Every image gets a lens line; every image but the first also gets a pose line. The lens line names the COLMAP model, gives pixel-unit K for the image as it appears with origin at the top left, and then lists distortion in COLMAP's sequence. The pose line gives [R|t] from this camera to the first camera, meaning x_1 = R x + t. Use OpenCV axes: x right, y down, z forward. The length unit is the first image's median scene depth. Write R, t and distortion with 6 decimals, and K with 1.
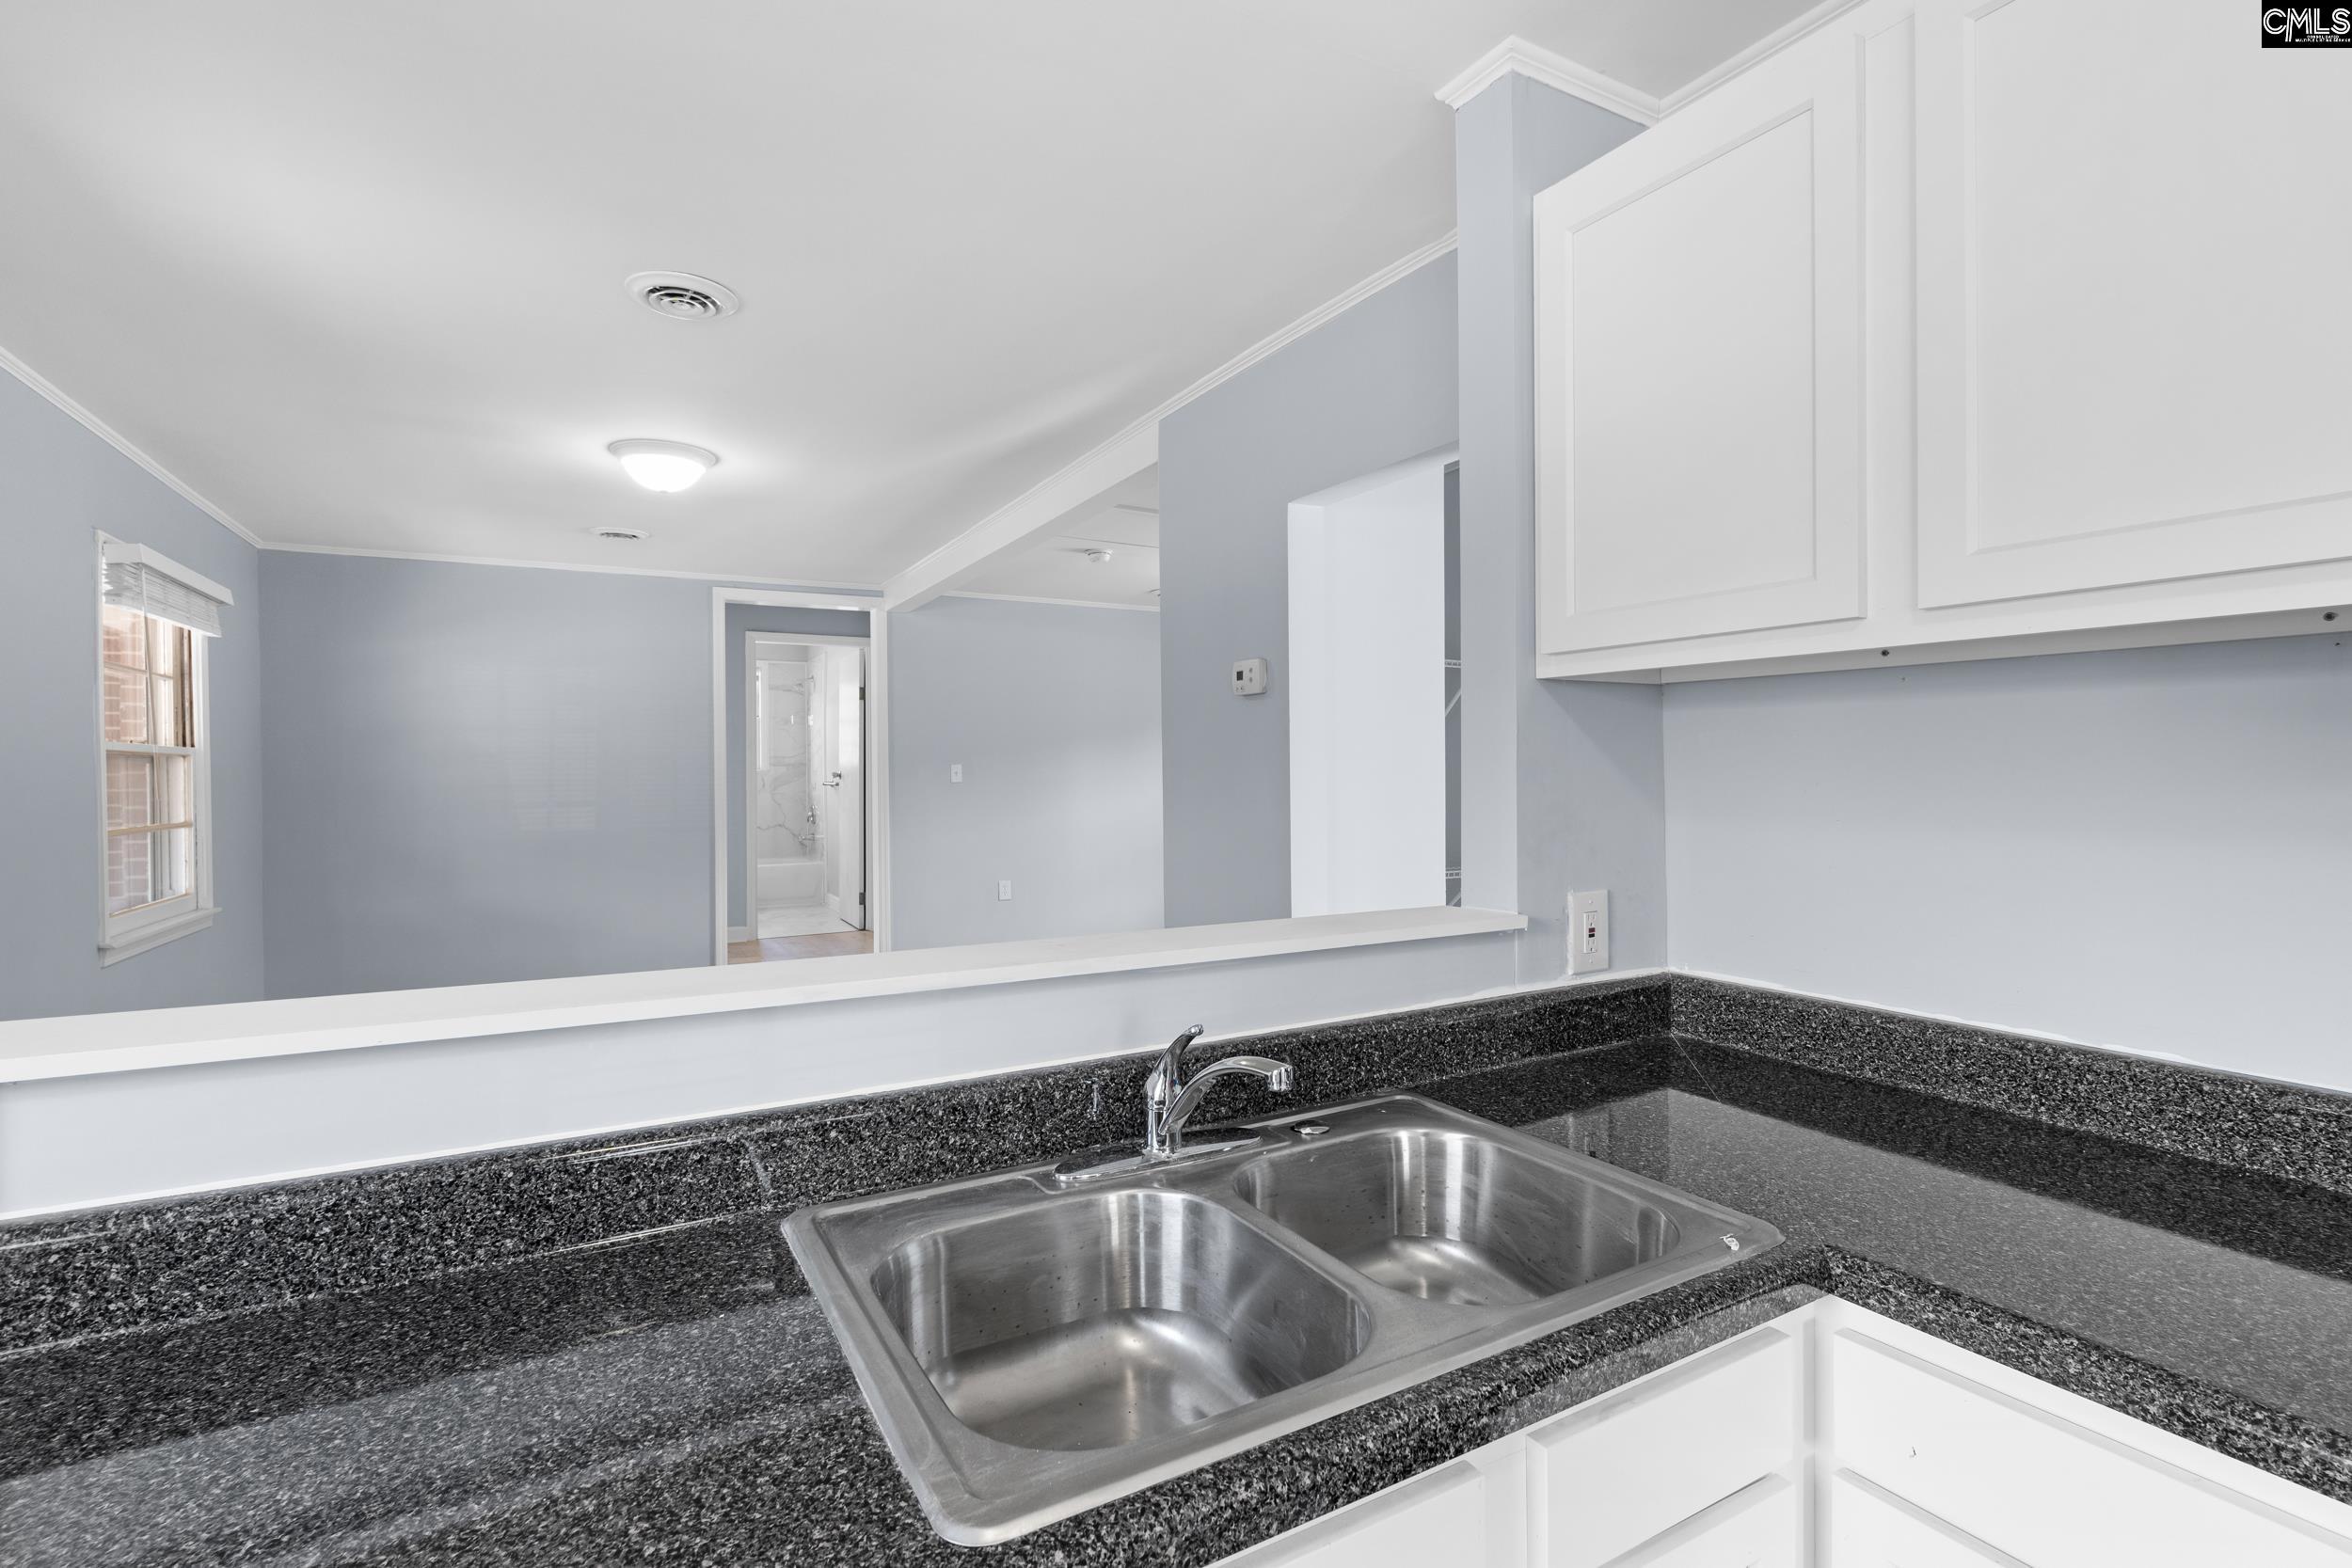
lens RADIAL K [[1083.7, 0, 1178.3], [0, 1083.7, 771.6], [0, 0, 1]] dist [-0.005335, -0.000641]
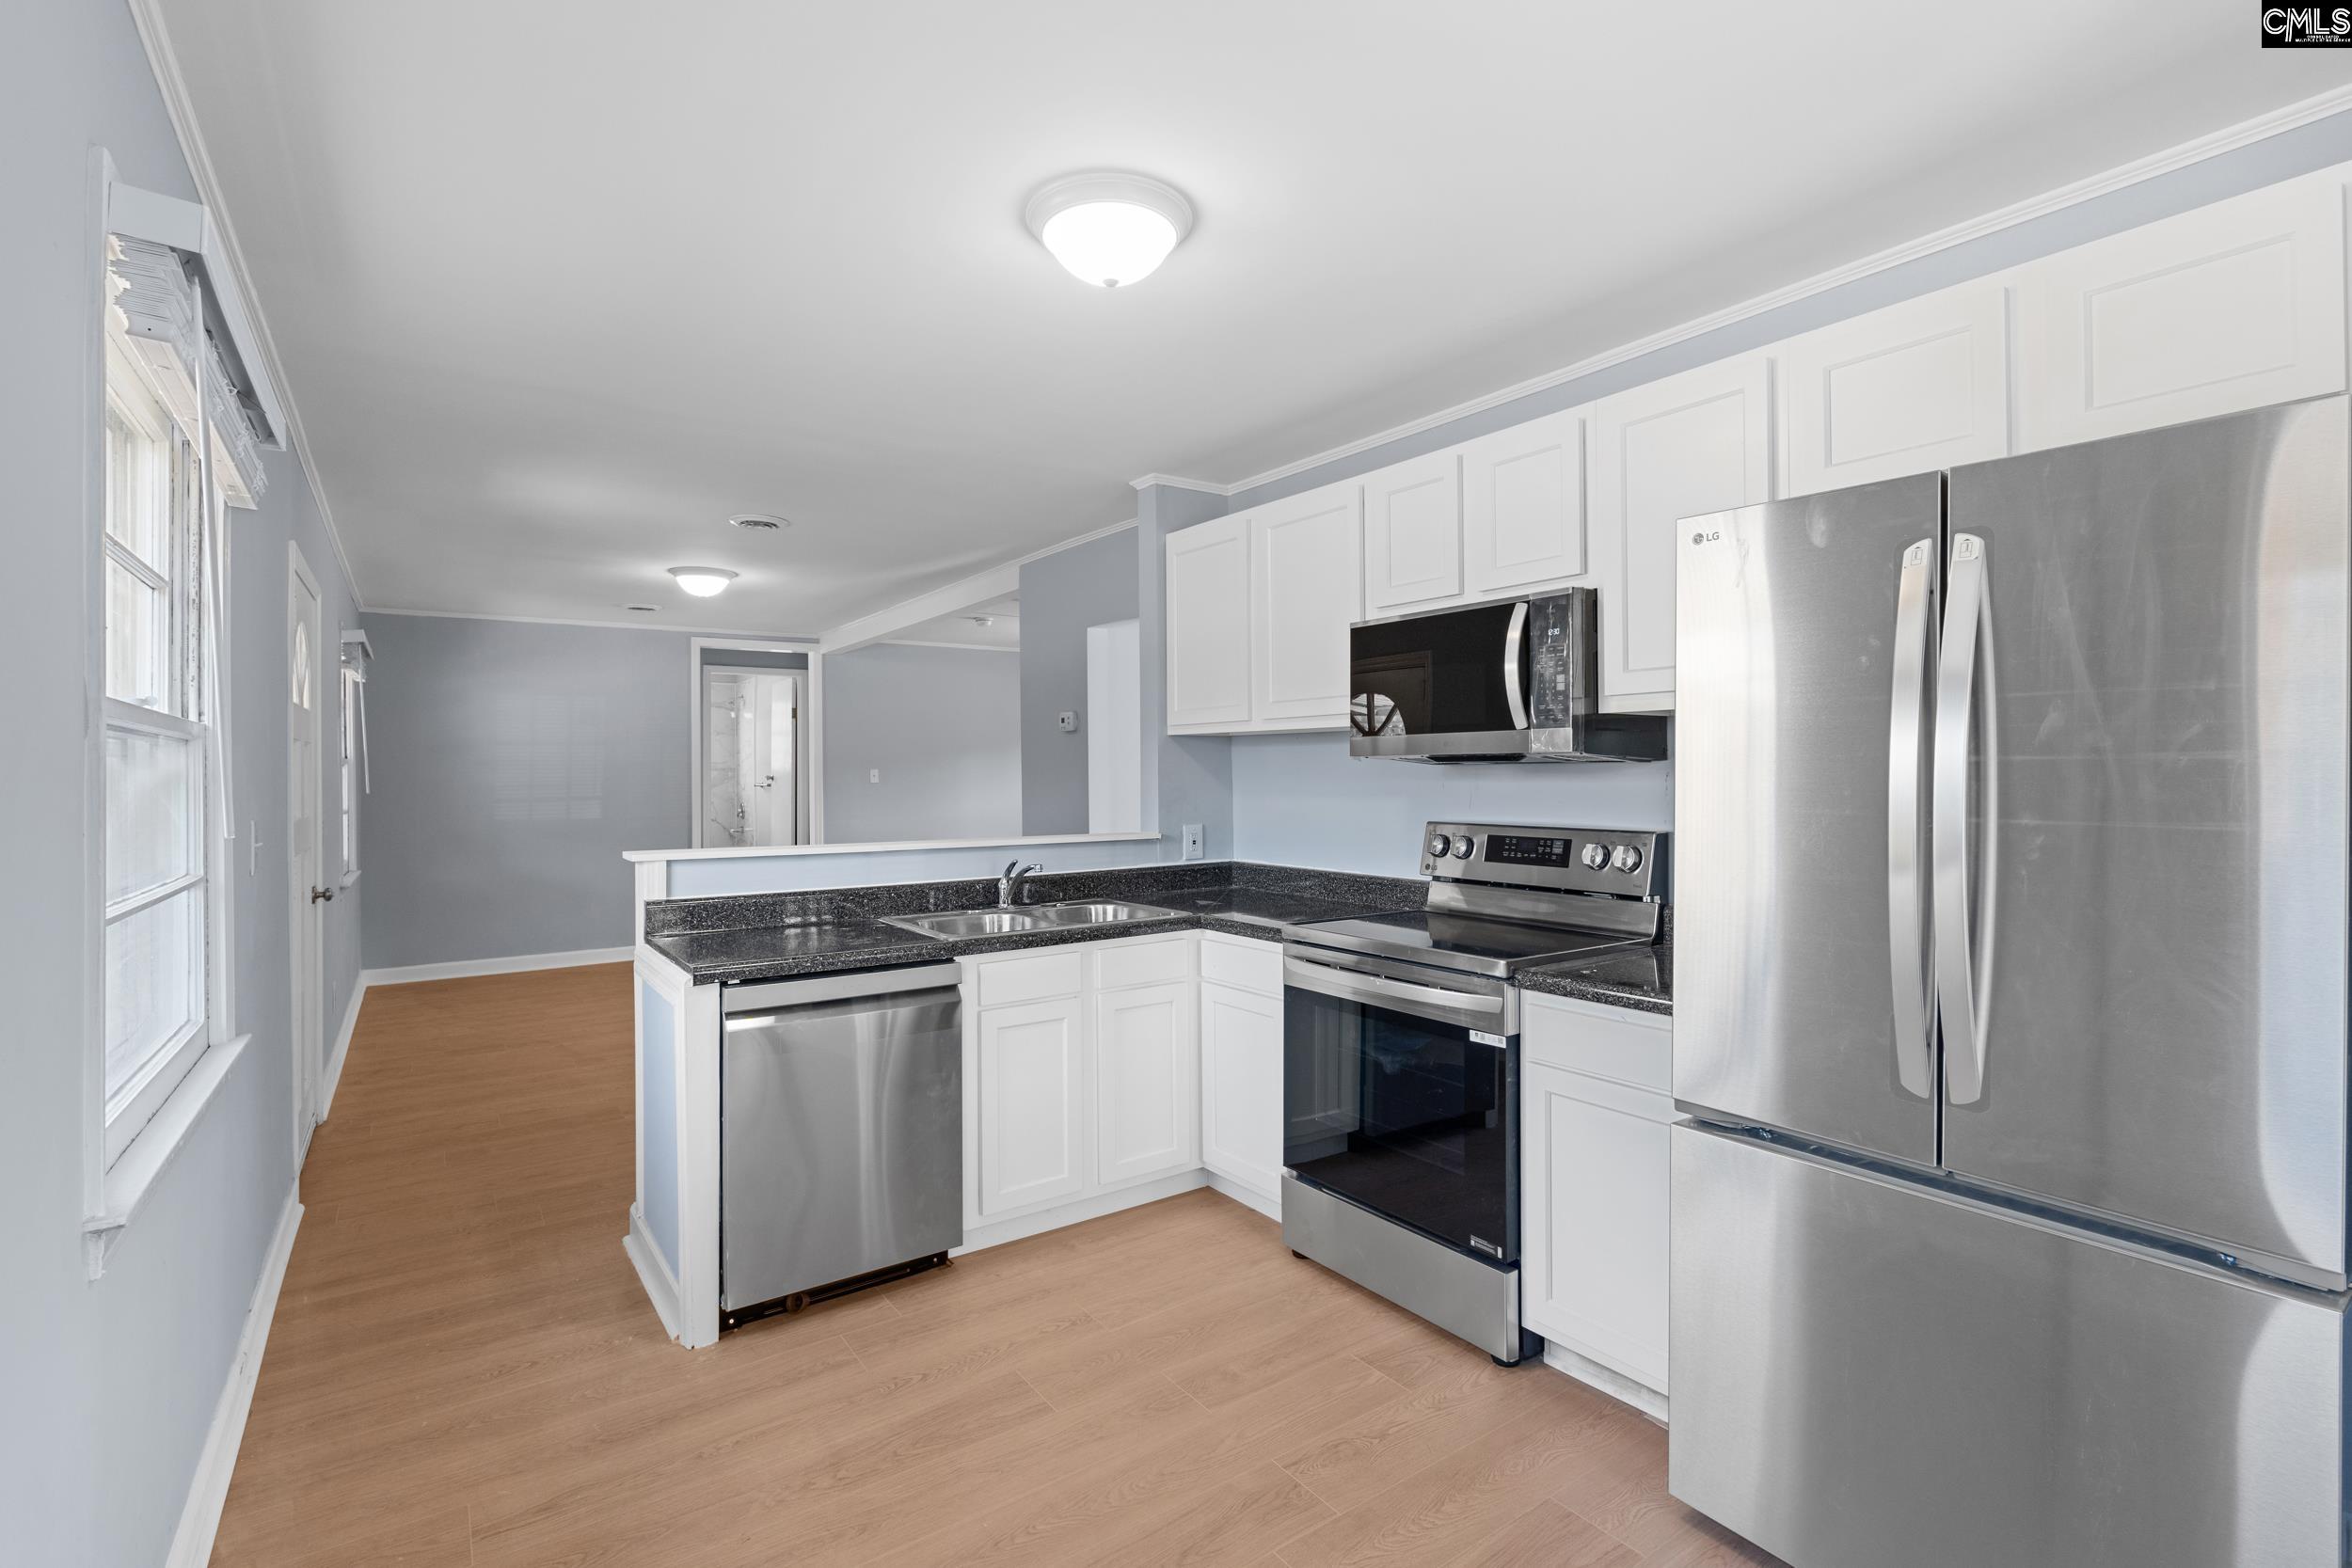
lens RADIAL K [[1083.7, 0, 1178.3], [0, 1083.7, 771.6], [0, 0, 1]] dist [-0.005335, -0.000641]
pose [[0.994588, -0.000791, 0.103893, 0.119451], [0.001084, 0.999996, -0.002758, 0.001422], [-0.103891, 0.002855, 0.994585, -1.575722]]
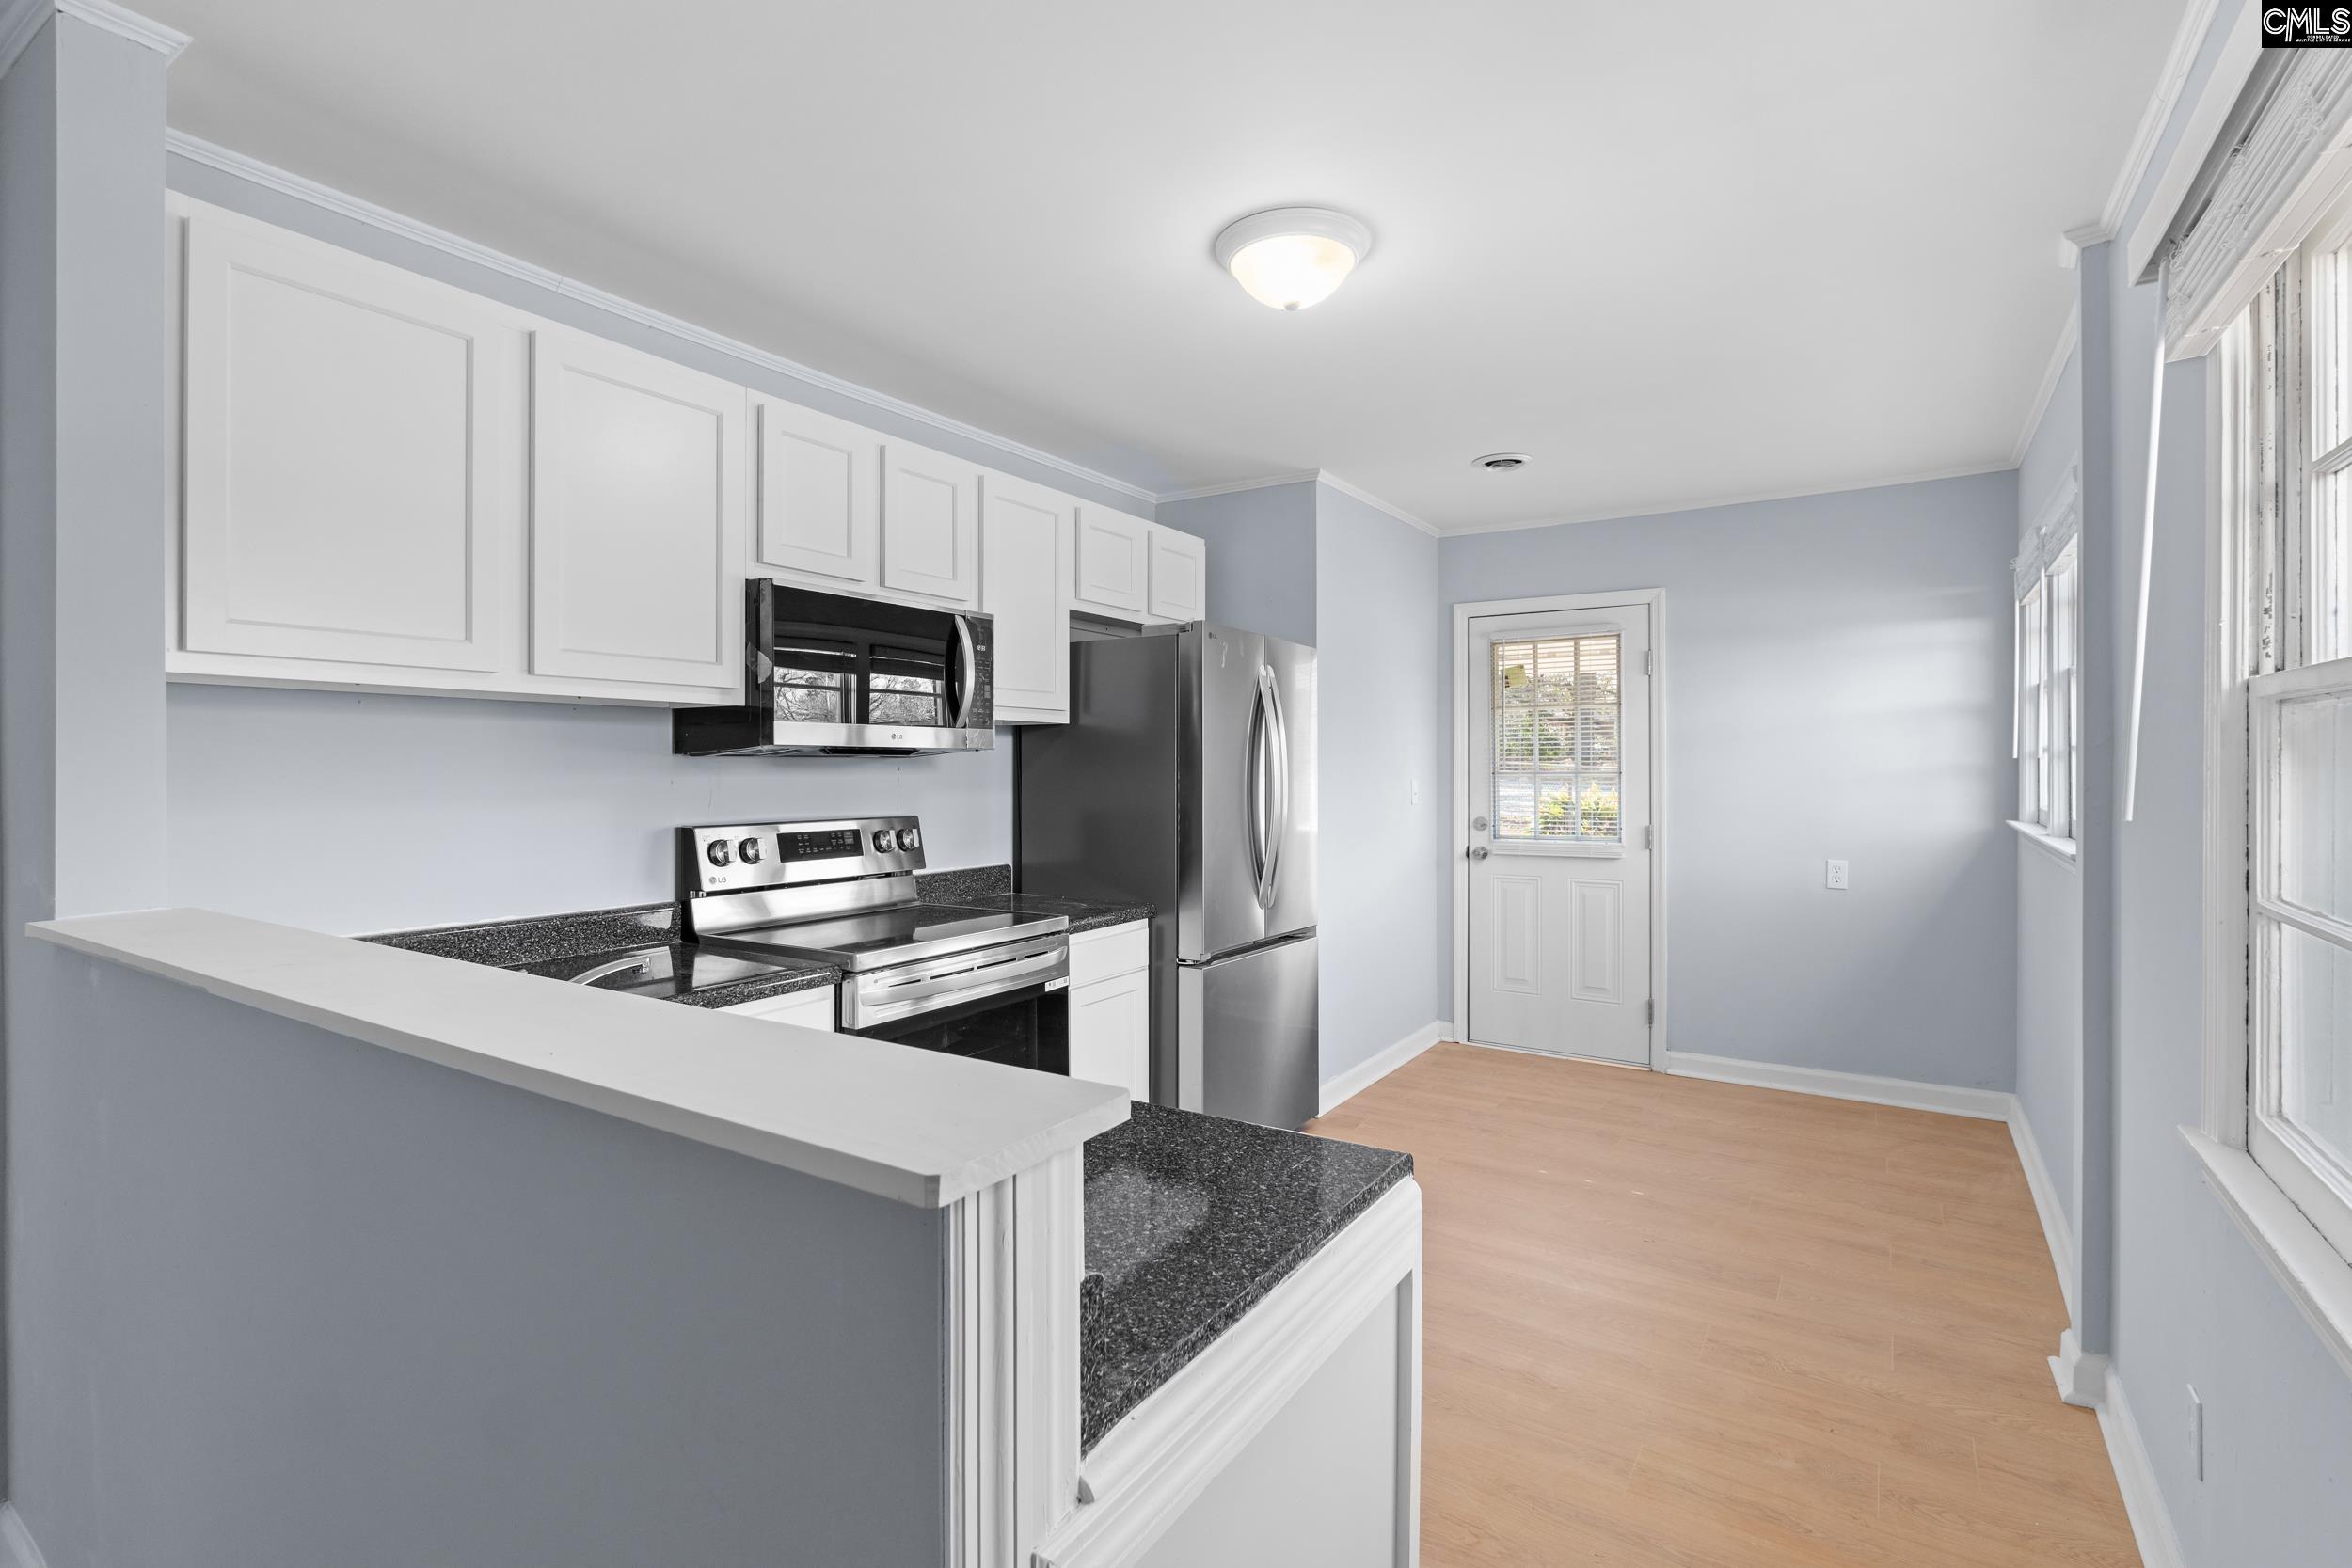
lens RADIAL K [[1083.7, 0, 1178.3], [0, 1083.7, 771.6], [0, 0, 1]] dist [-0.005335, -0.000641]
pose [[-0.467700, 0.005279, 0.883871, -1.112683], [0.004276, 0.999984, -0.003710, 0.017635], [-0.883877, 0.002044, -0.467715, 0.725423]]
